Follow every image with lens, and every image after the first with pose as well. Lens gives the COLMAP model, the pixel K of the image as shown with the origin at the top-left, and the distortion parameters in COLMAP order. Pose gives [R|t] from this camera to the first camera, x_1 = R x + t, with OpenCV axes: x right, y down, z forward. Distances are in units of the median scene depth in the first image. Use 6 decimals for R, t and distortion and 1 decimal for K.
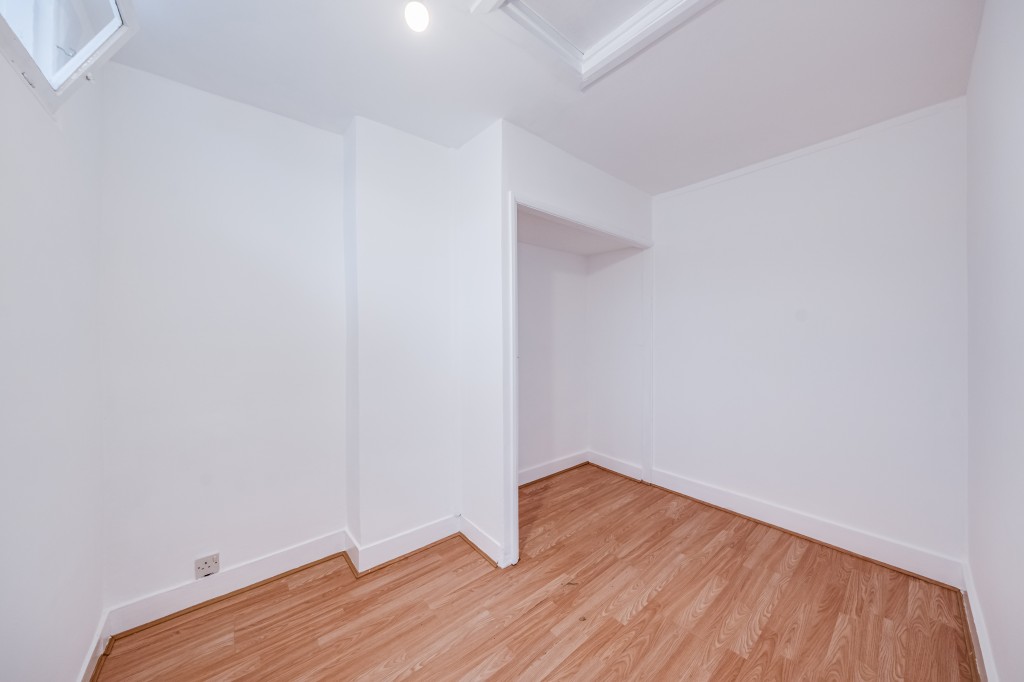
lens RADIAL K [[345.3, 0, 513.3], [0, 345.3, 338.4], [0, 0, 1]] dist [-0.000058, -0.000006]
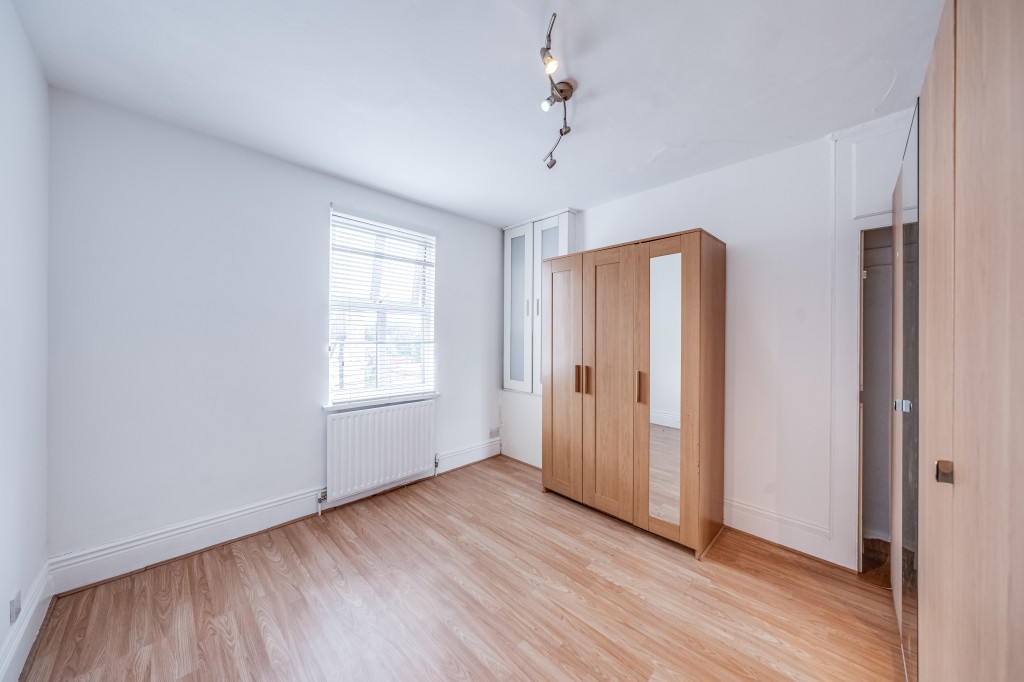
lens RADIAL K [[345.3, 0, 513.2], [0, 345.3, 341.4], [0, 0, 1]] dist [-0.000058, -0.000006]
pose [[0.083842, 0.003931, -0.996471, 1.059171], [0.000457, 0.999992, 0.003983, -0.026661], [0.996479, -0.000789, 0.083840, 0.851636]]
